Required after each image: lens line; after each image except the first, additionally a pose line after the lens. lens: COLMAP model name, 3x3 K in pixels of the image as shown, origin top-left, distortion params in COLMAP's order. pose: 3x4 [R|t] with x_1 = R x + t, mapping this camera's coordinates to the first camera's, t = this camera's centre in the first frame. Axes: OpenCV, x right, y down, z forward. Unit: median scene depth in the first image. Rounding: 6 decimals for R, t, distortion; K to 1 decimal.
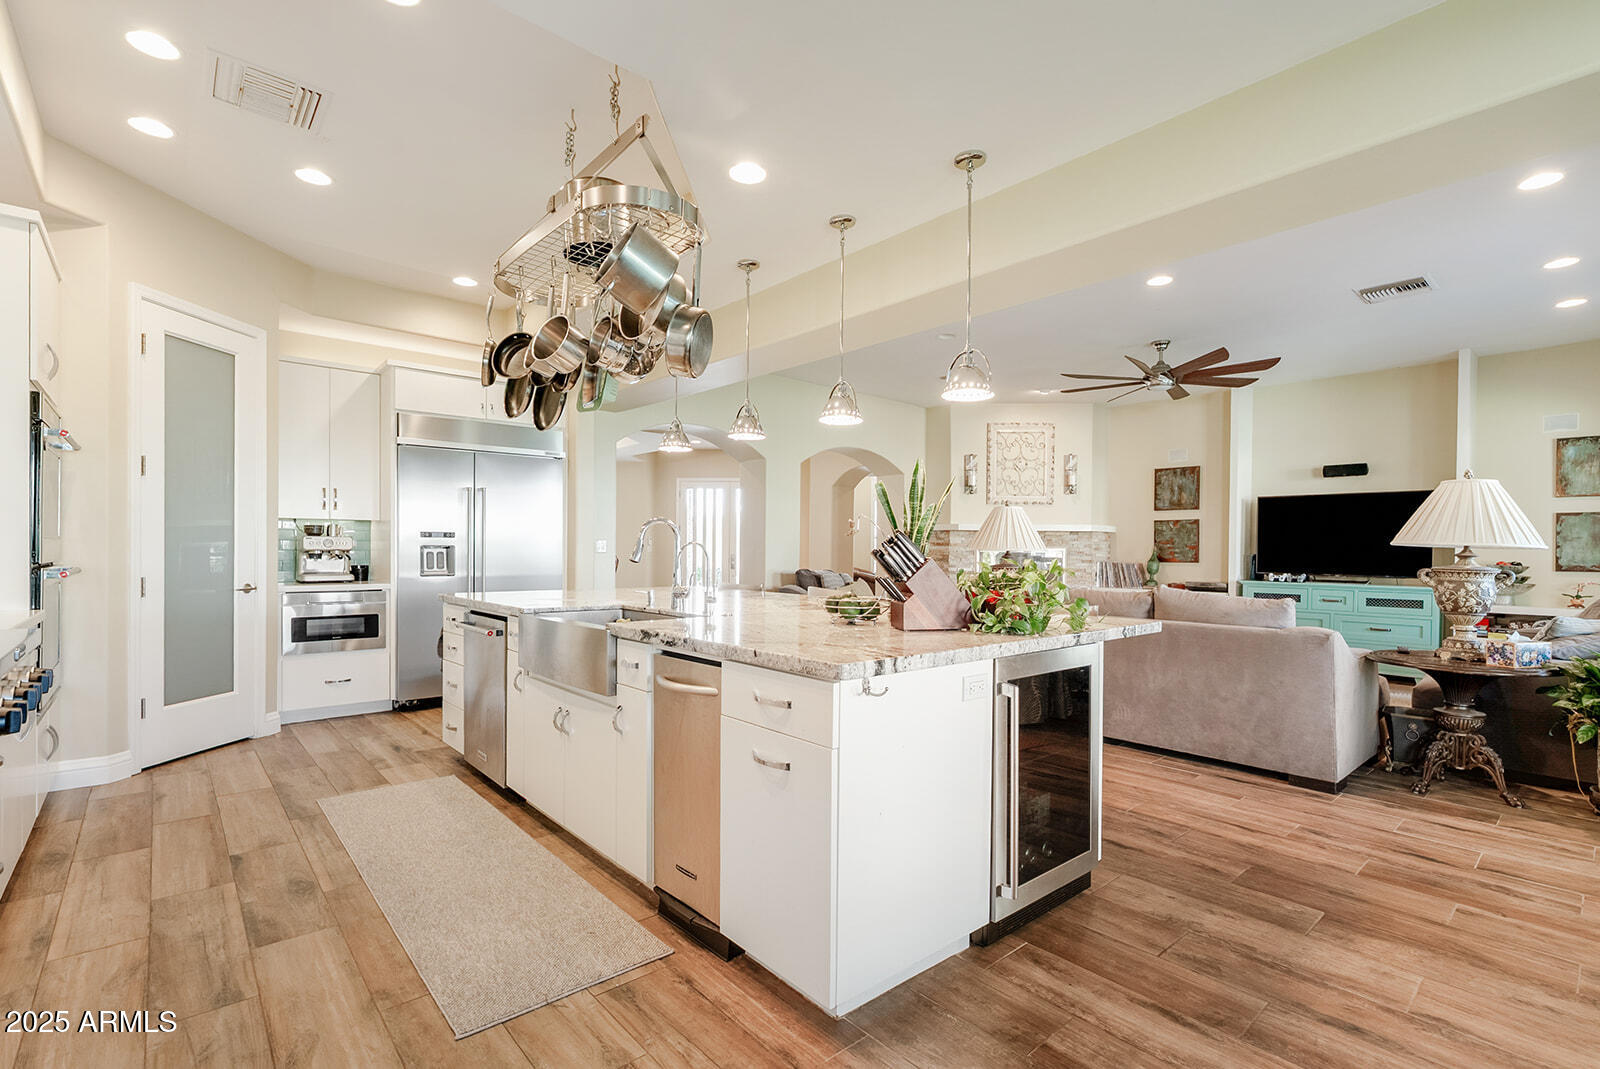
lens RADIAL K [[727.3, 0, 801.2], [0, 727.3, 550.1], [0, 0, 1]] dist [-0.007931, 0.002507]
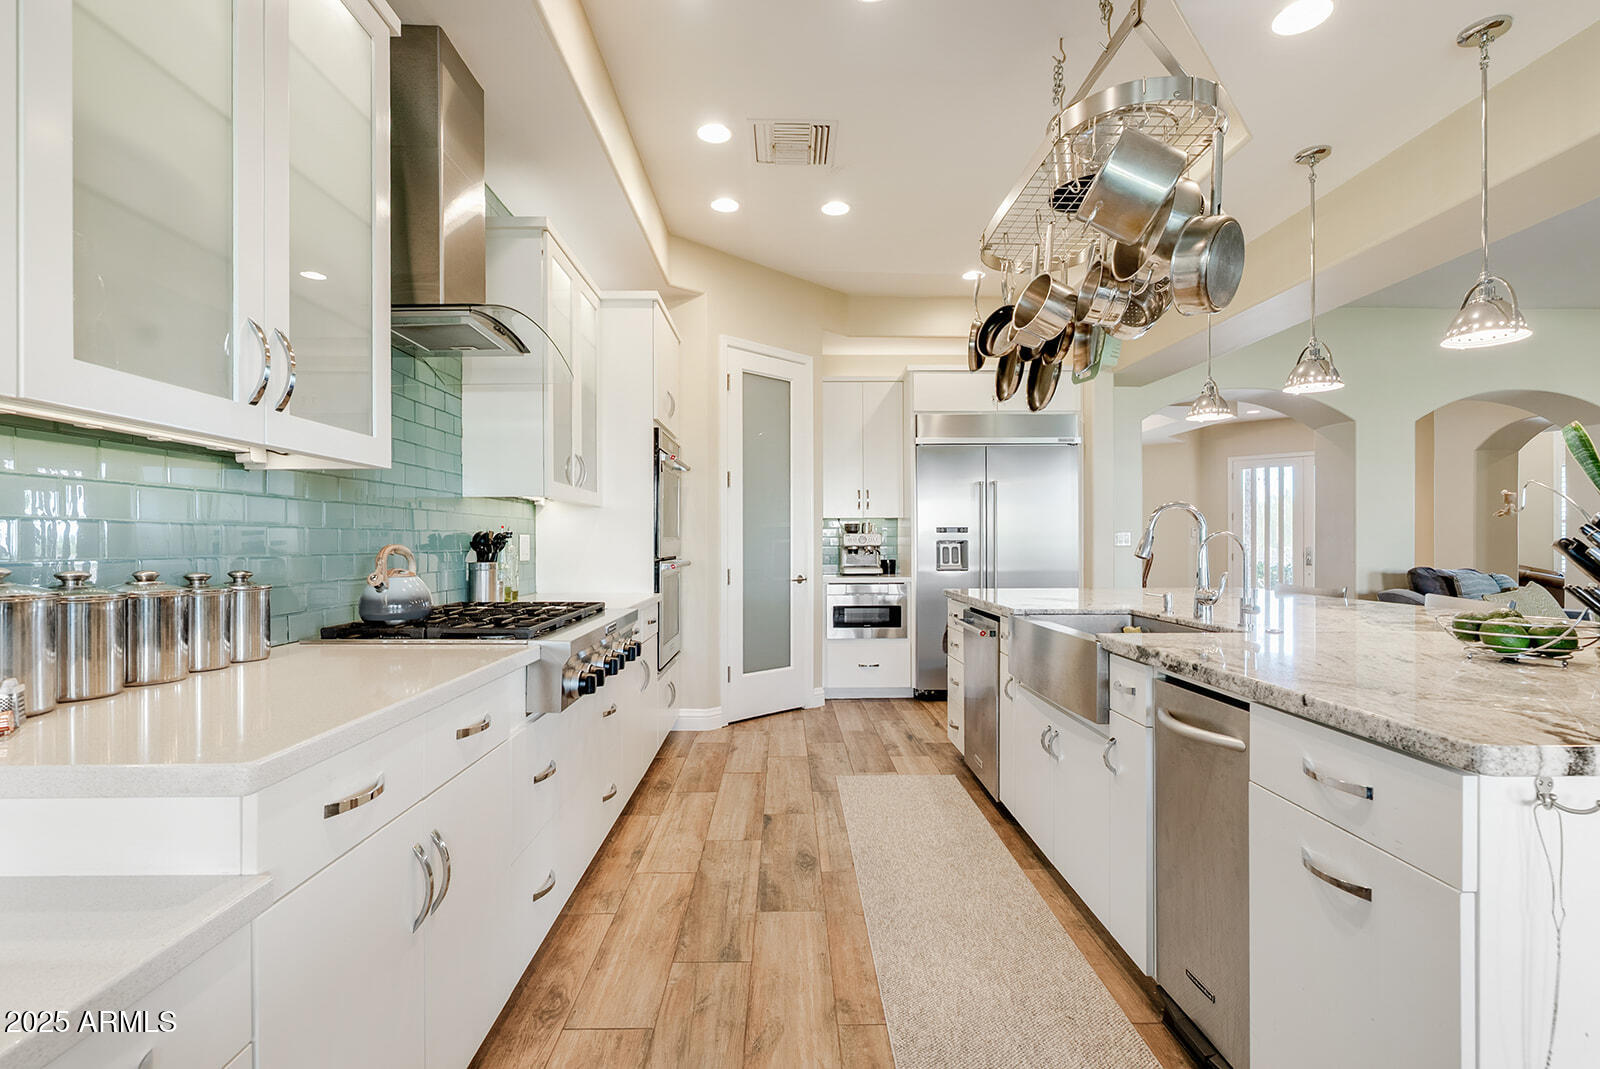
lens RADIAL K [[740.5, 0, 803.3], [0, 740.5, 542.4], [0, 0, 1]] dist [-0.007045, 0.003272]
pose [[0.765673, -0.010552, -0.643143, 0.011987], [0.008884, 0.999944, -0.005829, 0.000369], [0.643168, -0.001250, 0.765724, 0.123365]]
